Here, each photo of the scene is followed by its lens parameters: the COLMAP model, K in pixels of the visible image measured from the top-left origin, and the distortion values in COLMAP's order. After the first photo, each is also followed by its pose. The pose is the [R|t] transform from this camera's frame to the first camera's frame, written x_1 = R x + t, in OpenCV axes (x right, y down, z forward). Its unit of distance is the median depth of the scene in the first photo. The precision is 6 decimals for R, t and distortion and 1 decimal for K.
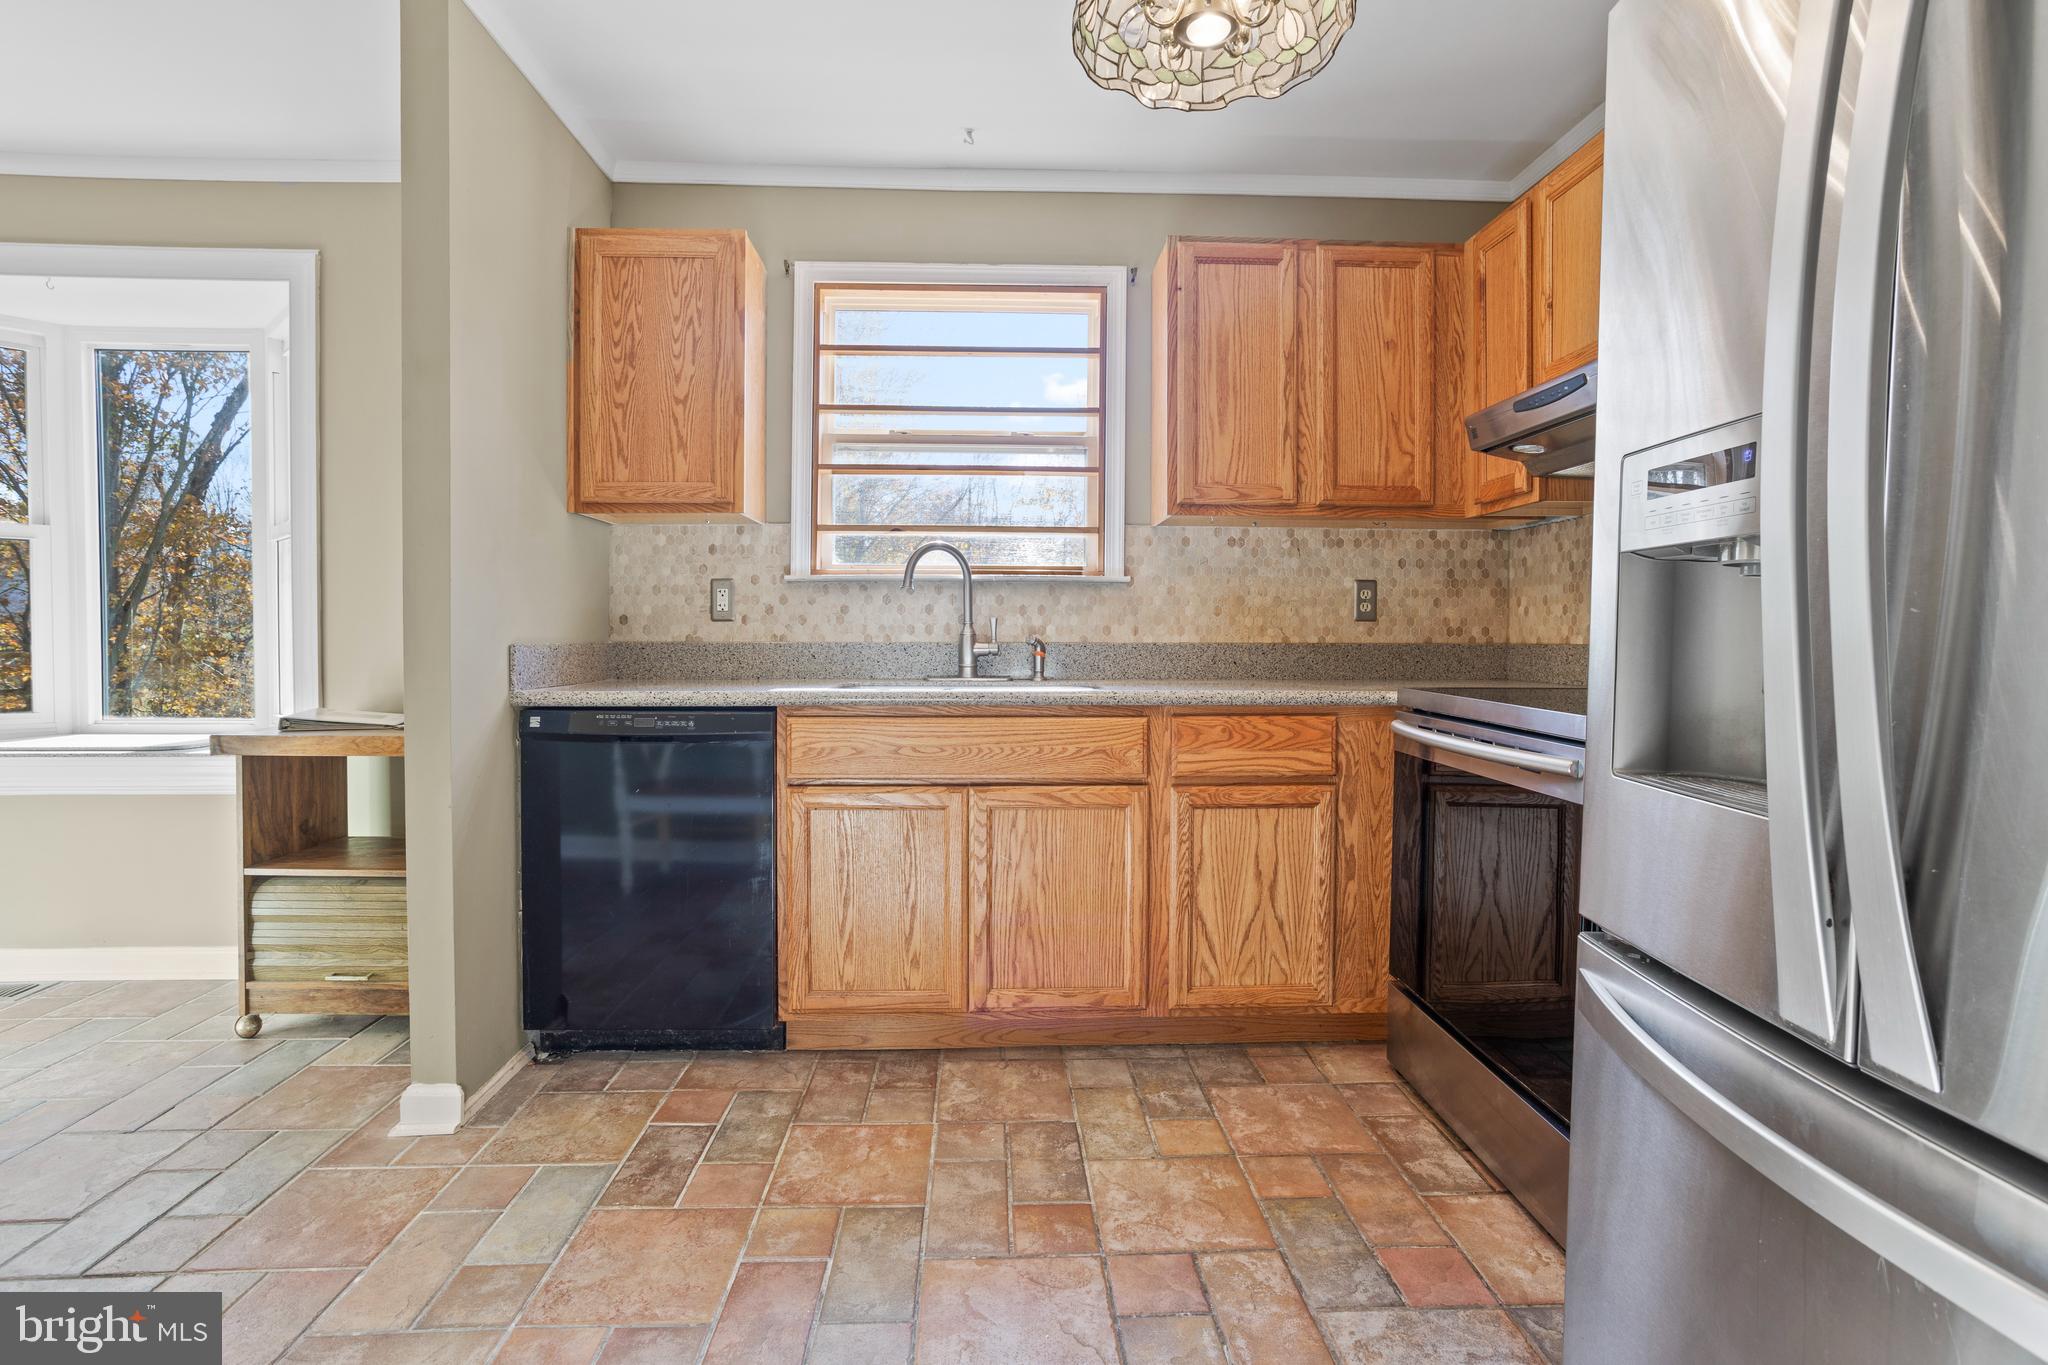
lens RADIAL K [[983.0, 0, 1013.5], [0, 983.0, 672.2], [0, 0, 1]] dist [-0.052650, 0.042299]
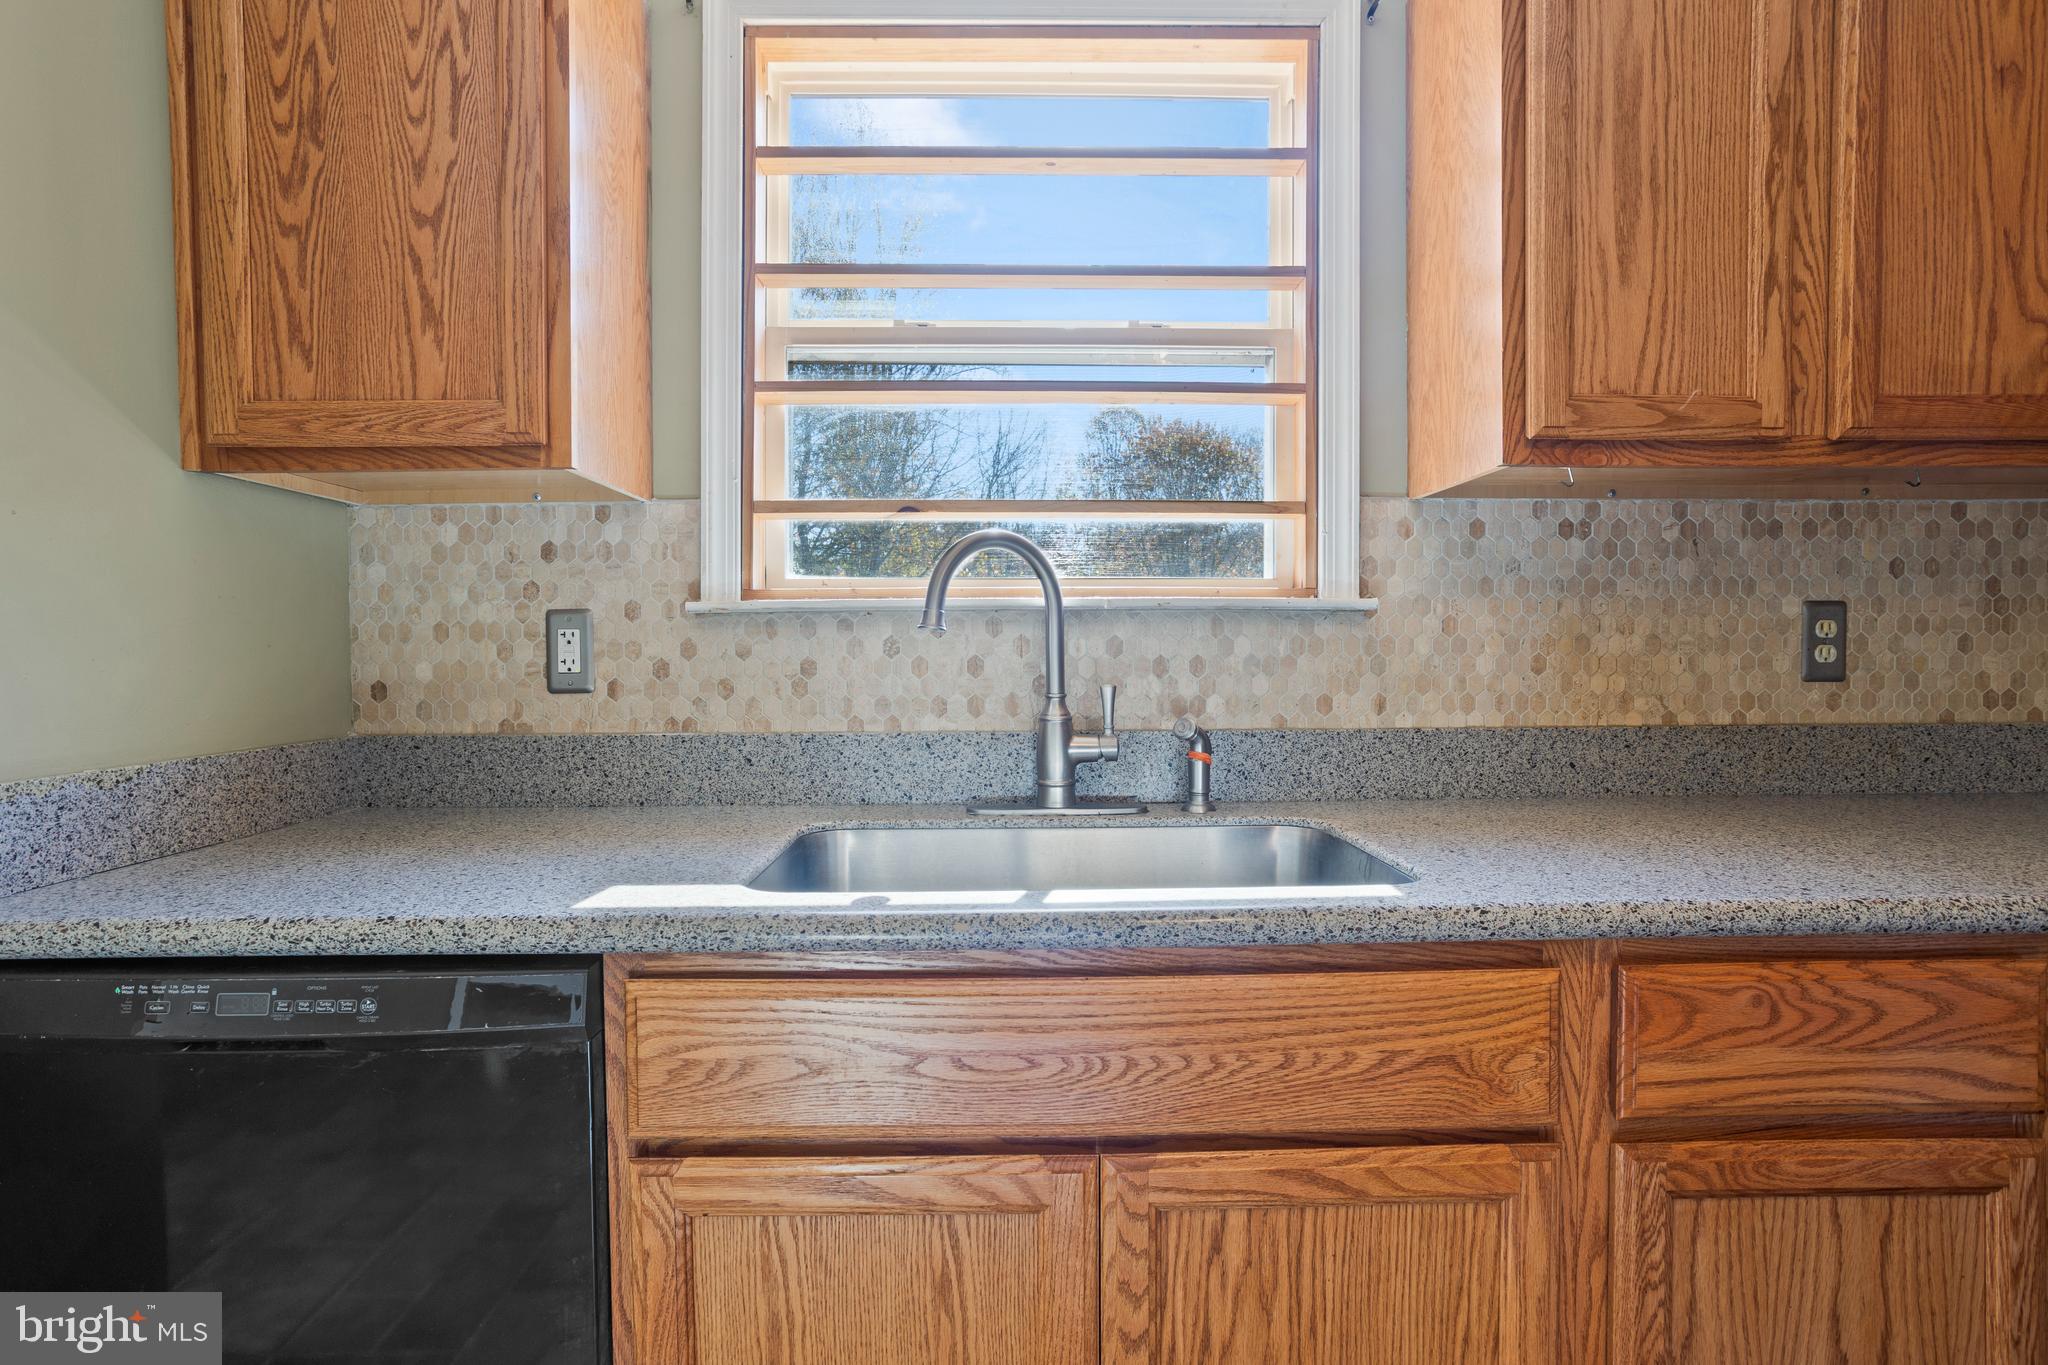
lens RADIAL K [[980.2, 0, 1023.1], [0, 980.2, 693.0], [0, 0, 1]] dist [-0.051303, 0.034165]
pose [[0.999932, -0.007988, -0.008453, -0.057406], [0.008064, 0.999926, 0.009091, -0.054856], [0.008380, -0.009159, 0.999923, 0.498616]]
